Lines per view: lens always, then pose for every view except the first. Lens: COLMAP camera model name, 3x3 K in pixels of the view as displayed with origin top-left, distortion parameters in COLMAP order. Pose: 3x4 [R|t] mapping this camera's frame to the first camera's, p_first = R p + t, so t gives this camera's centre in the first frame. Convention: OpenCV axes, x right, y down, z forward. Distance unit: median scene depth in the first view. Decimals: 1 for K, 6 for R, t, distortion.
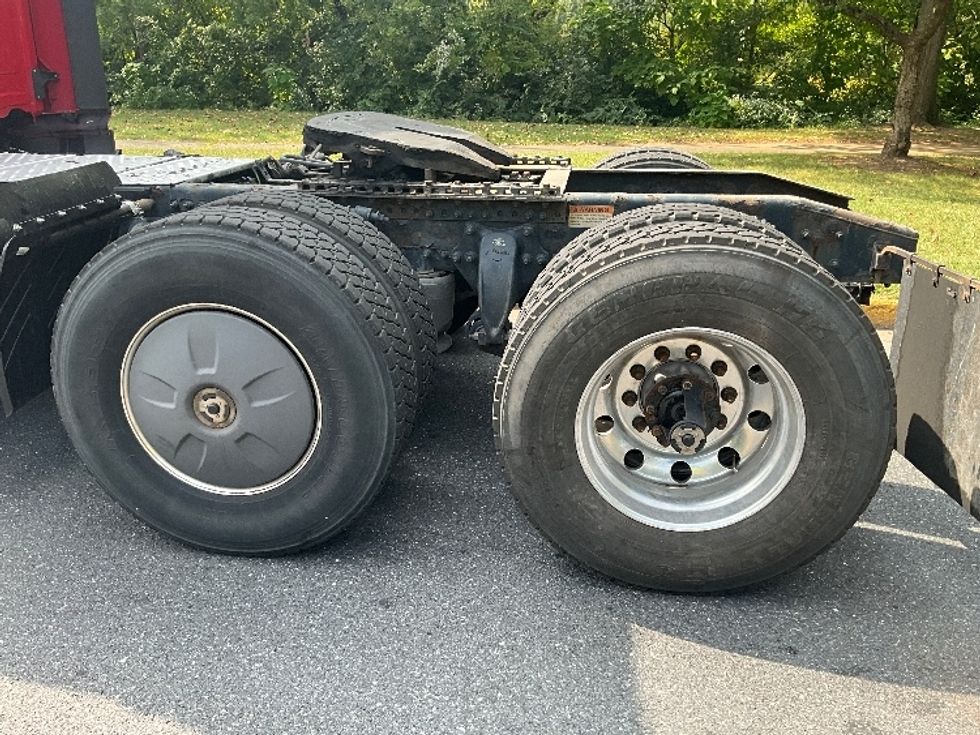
lens RADIAL K [[813.7, 0, 508.7], [0, 813.7, 364.4], [0, 0, 1]] dist [0.057049, -0.107143]
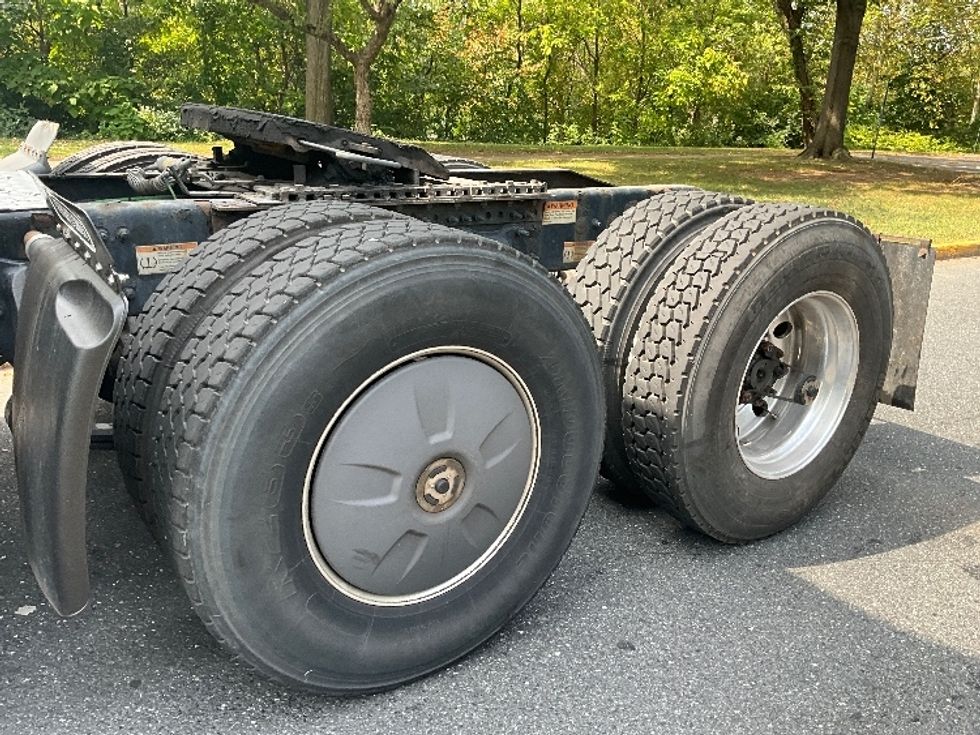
lens RADIAL K [[813.7, 0, 508.7], [0, 813.7, 364.4], [0, 0, 1]] dist [0.057049, -0.107143]
pose [[0.739614, -0.184088, 0.647367, -0.781788], [0.195635, 0.979138, 0.054920, -0.084807], [-0.643971, 0.086028, 0.760198, 0.382024]]
